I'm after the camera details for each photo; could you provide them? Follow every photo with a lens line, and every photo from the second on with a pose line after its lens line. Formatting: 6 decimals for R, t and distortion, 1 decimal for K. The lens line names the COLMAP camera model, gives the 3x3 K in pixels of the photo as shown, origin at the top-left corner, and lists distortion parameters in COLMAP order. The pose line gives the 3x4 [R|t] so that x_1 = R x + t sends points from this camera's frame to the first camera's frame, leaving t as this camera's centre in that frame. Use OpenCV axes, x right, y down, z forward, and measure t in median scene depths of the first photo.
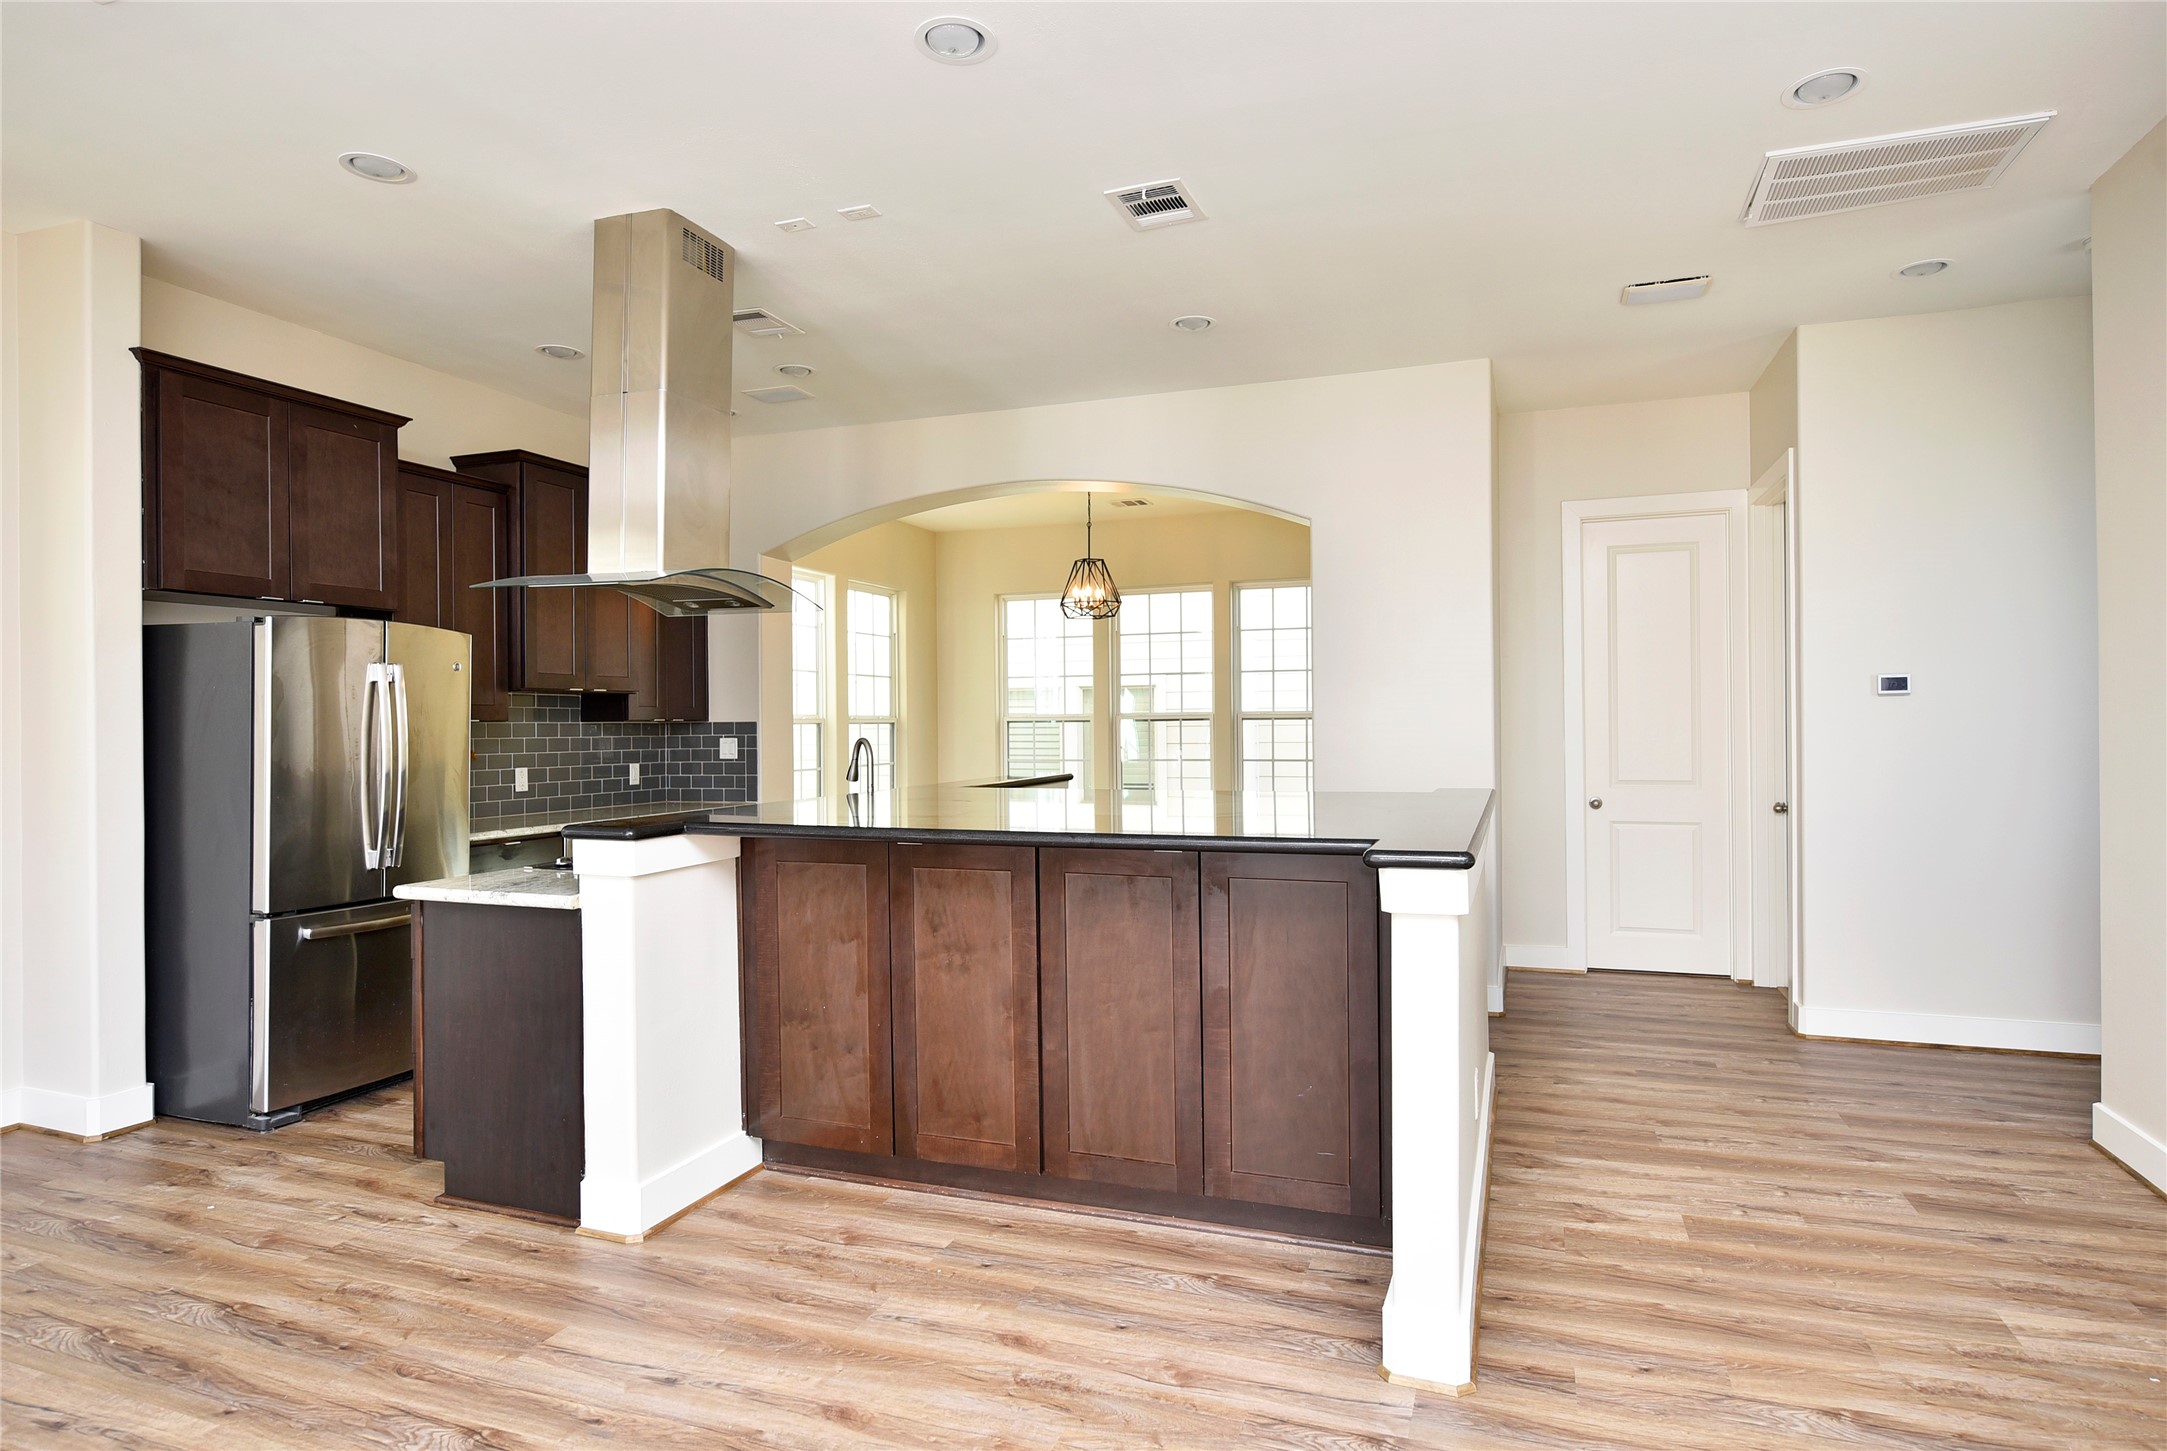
lens RADIAL K [[1217.2, 0, 1079.8], [0, 1217.2, 728.5], [0, 0, 1]] dist [-0.004824, -0.000059]
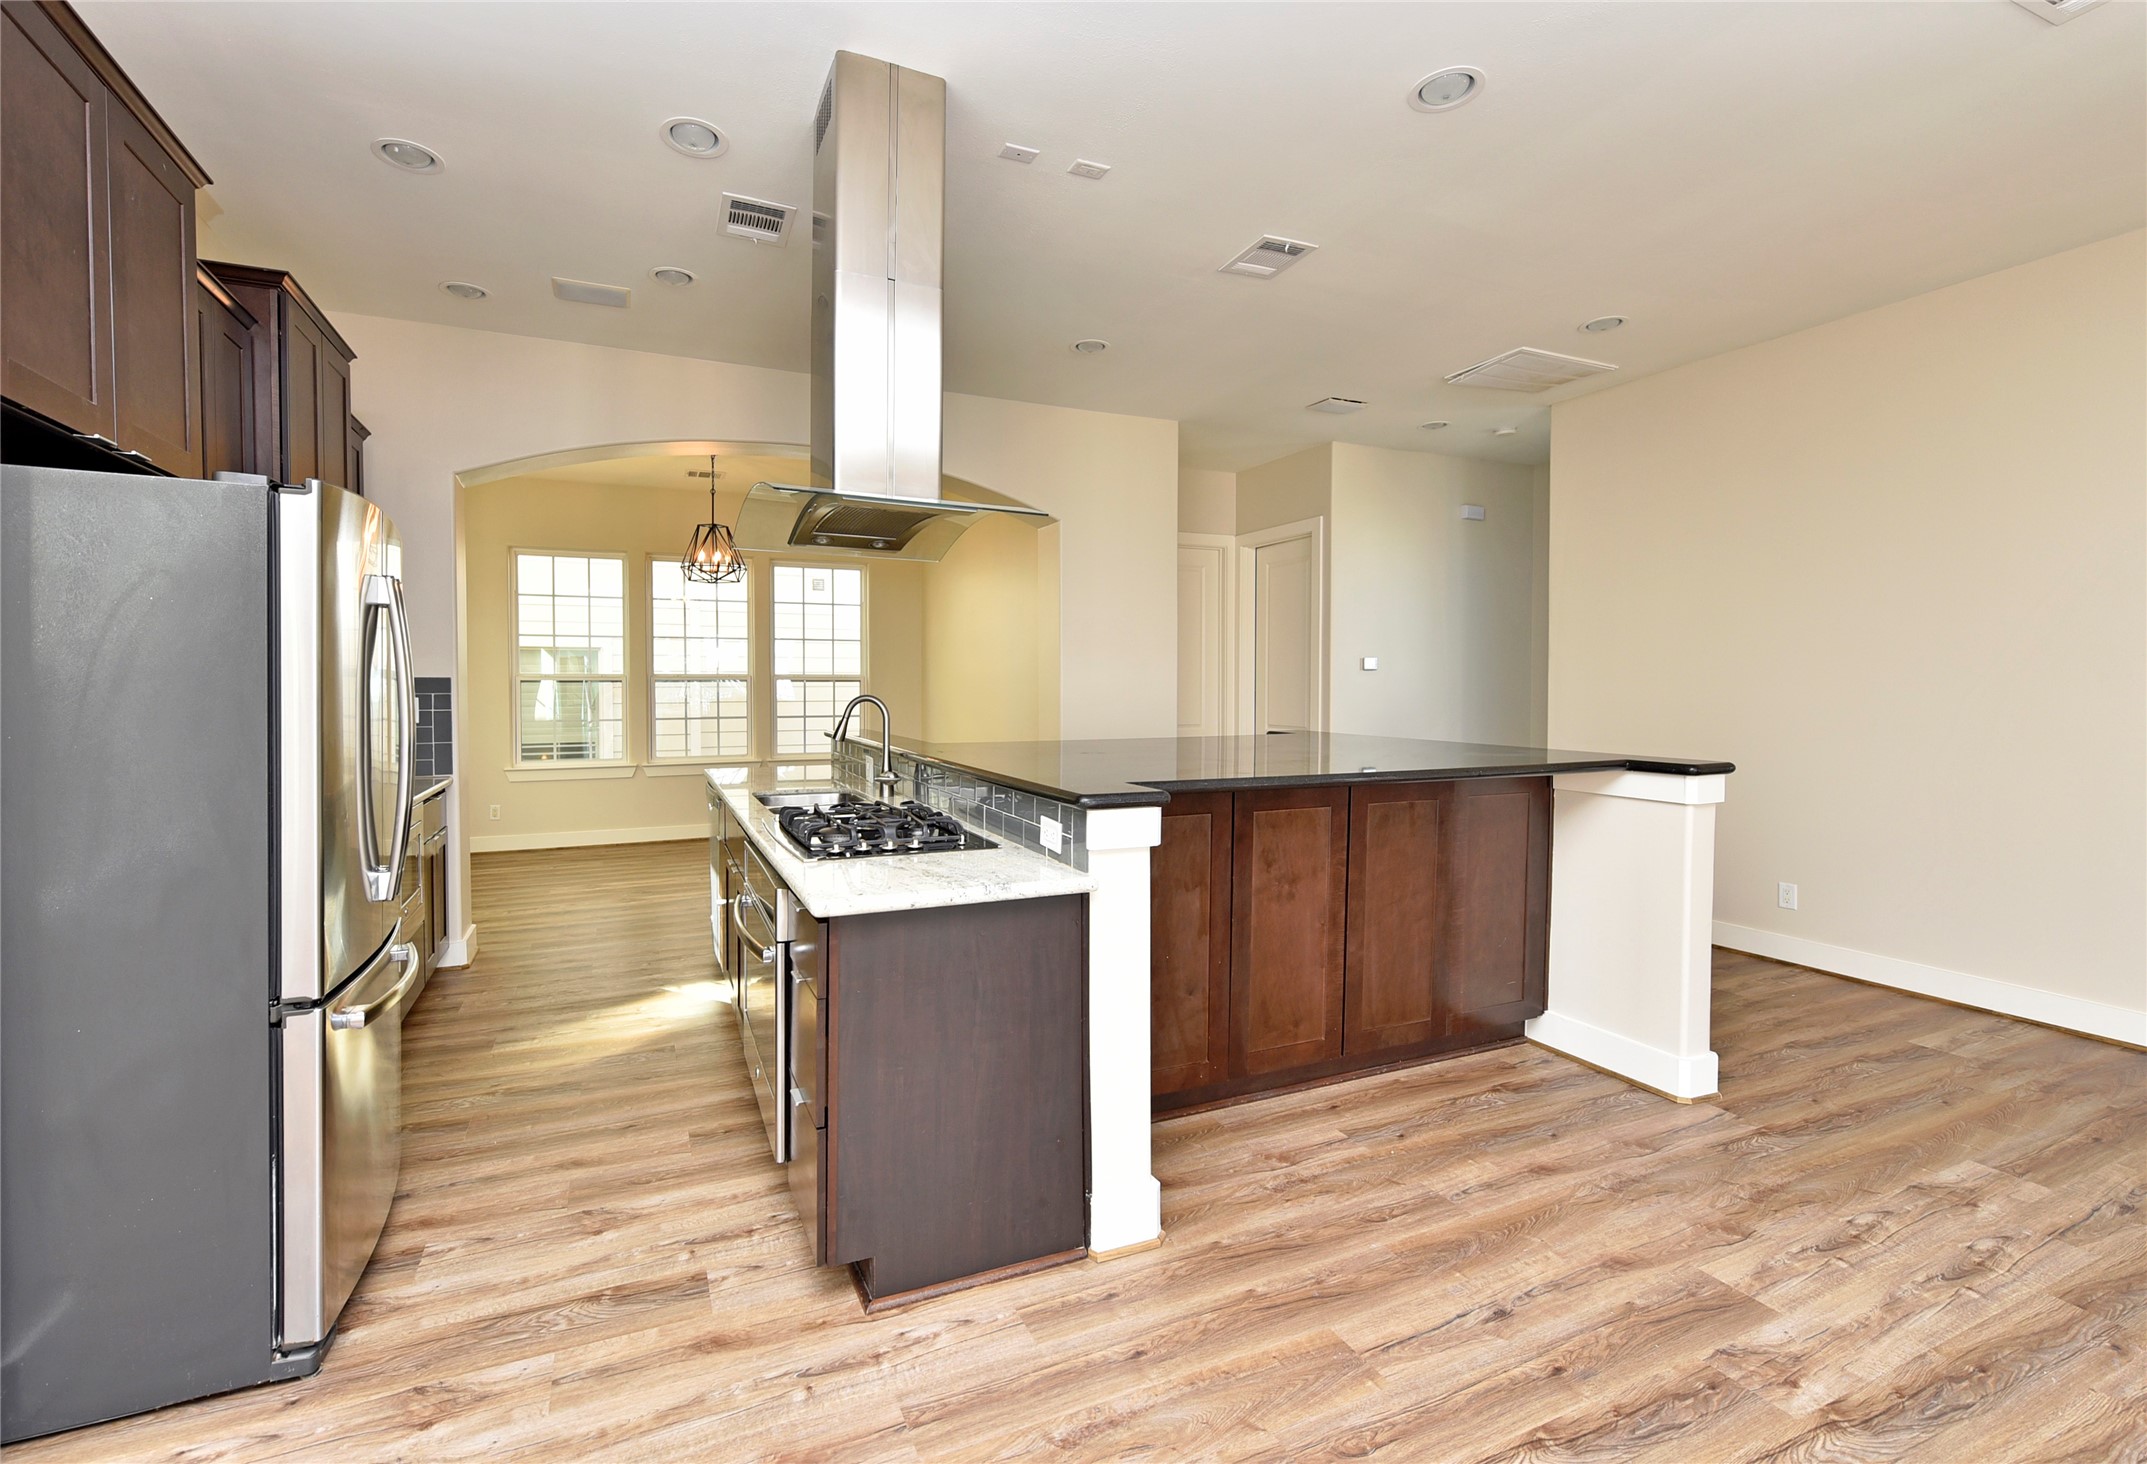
lens RADIAL K [[951.9, 0, 1066.7], [0, 951.9, 716.2], [0, 0, 1]] dist [-0.002896, -0.000783]
pose [[0.715288, -0.014748, 0.698675, -0.863266], [-0.003823, 0.999680, 0.025015, 0.007214], [-0.698820, -0.020564, 0.715002, 0.514407]]
